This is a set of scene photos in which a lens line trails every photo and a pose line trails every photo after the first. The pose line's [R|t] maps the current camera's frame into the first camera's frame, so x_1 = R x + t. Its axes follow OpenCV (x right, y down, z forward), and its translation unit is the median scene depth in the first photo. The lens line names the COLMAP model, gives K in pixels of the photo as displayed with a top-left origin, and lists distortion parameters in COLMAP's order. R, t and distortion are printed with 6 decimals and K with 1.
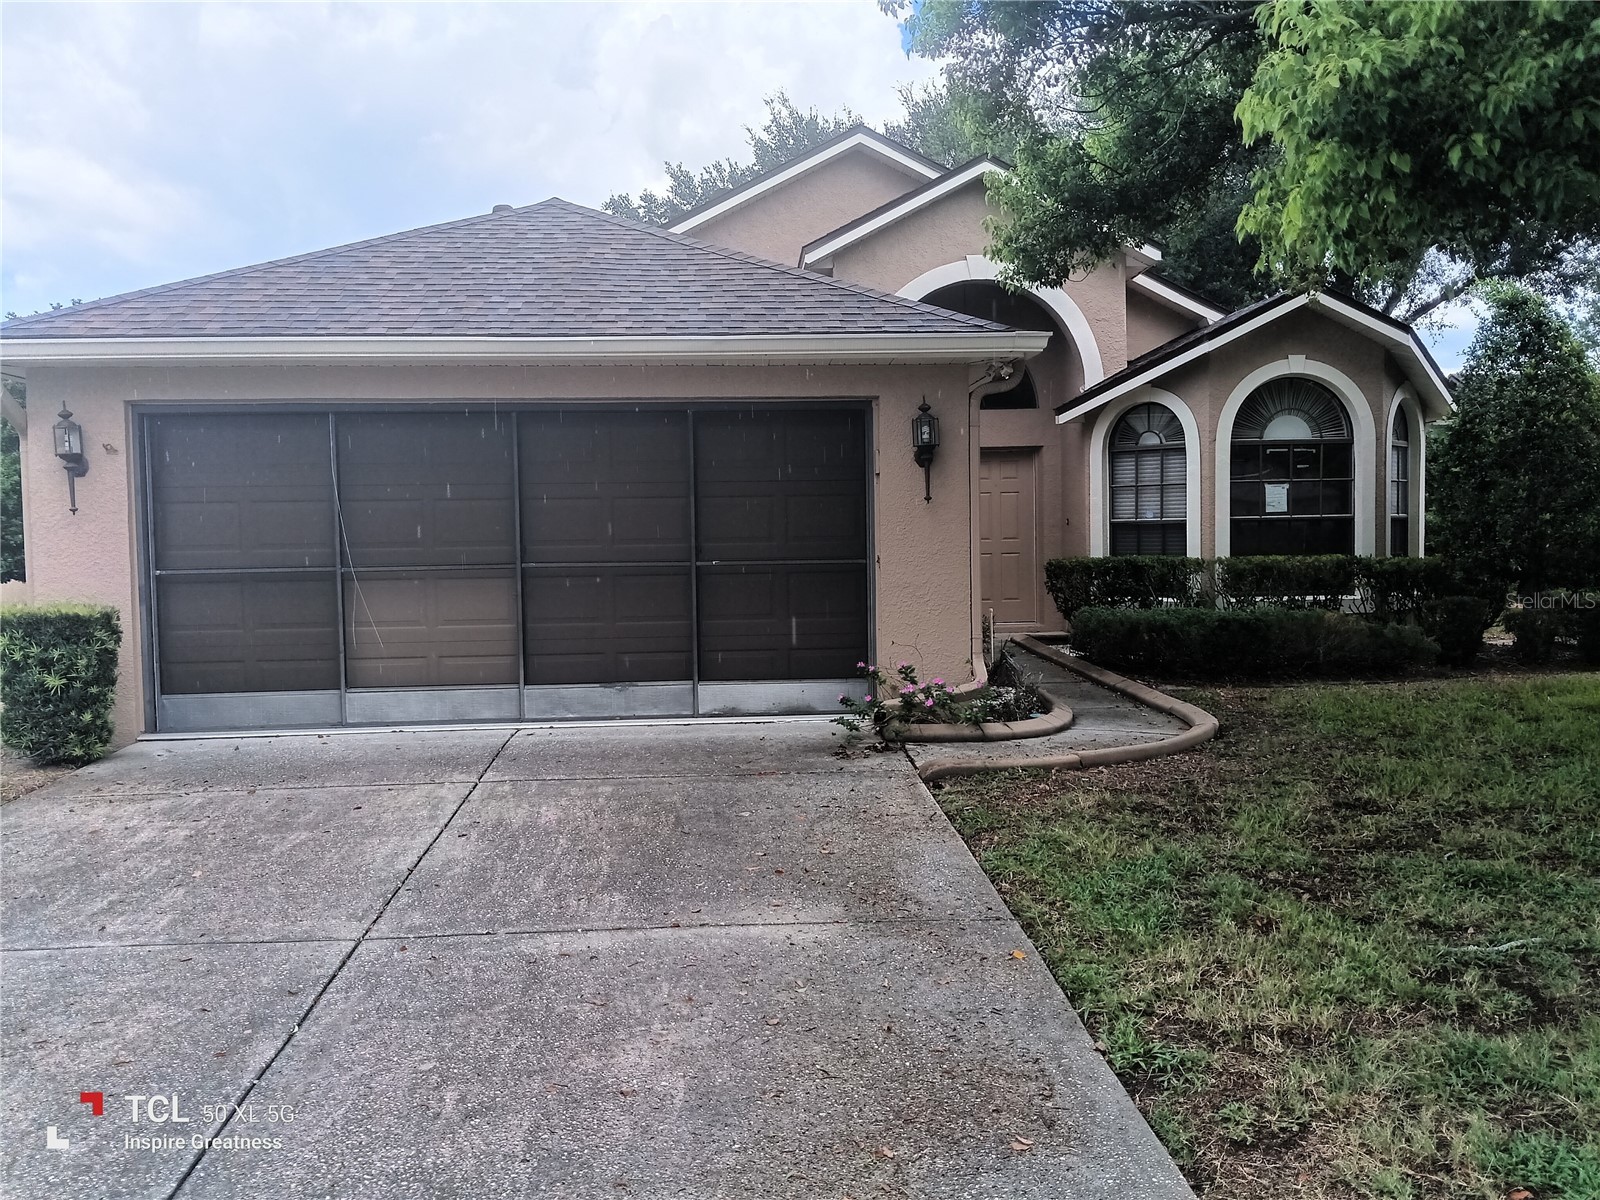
lens RADIAL K [[1321.7, 0, 800.5], [0, 1321.7, 603.5], [0, 0, 1]] dist [0.070970, -0.127607]
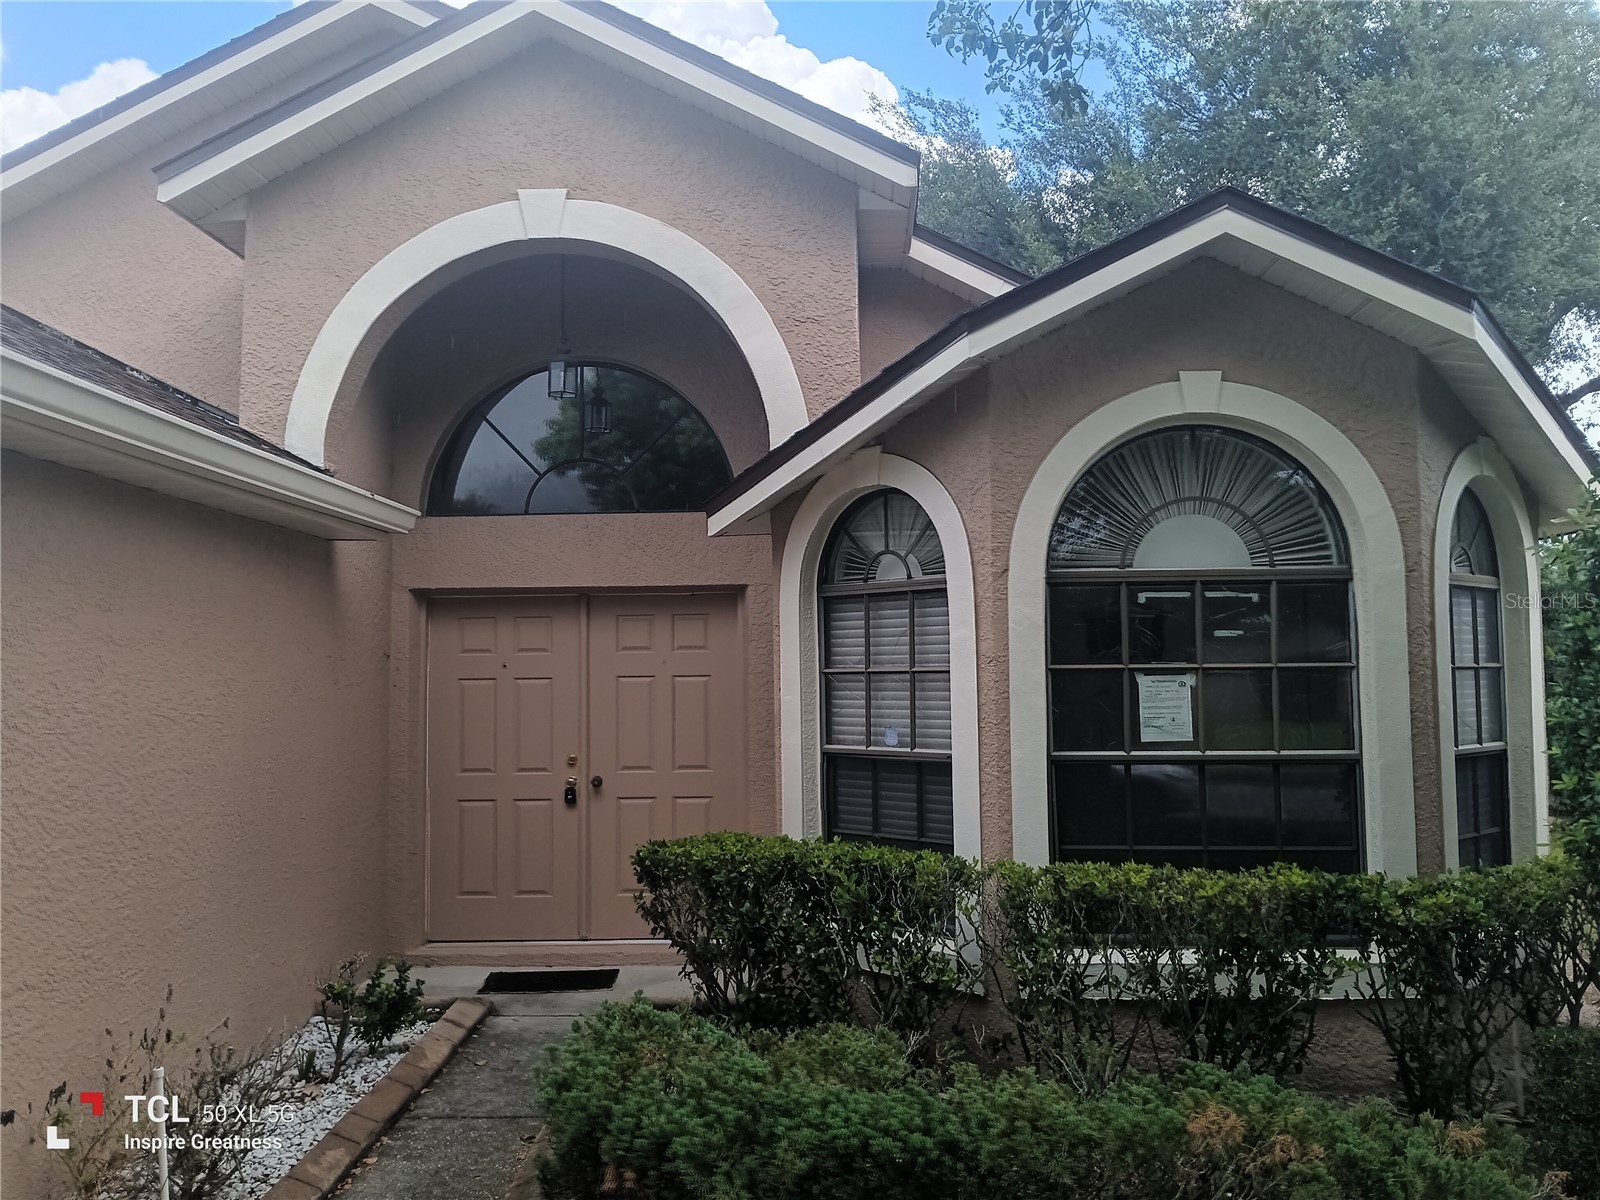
lens RADIAL K [[1321.7, 0, 800.5], [0, 1321.7, 603.5], [0, 0, 1]] dist [0.070970, -0.127607]
pose [[0.995142, 0.001852, -0.098435, 0.278418], [-0.012708, 0.993875, -0.109778, -0.063321], [0.097629, 0.110496, 0.989070, 0.560543]]
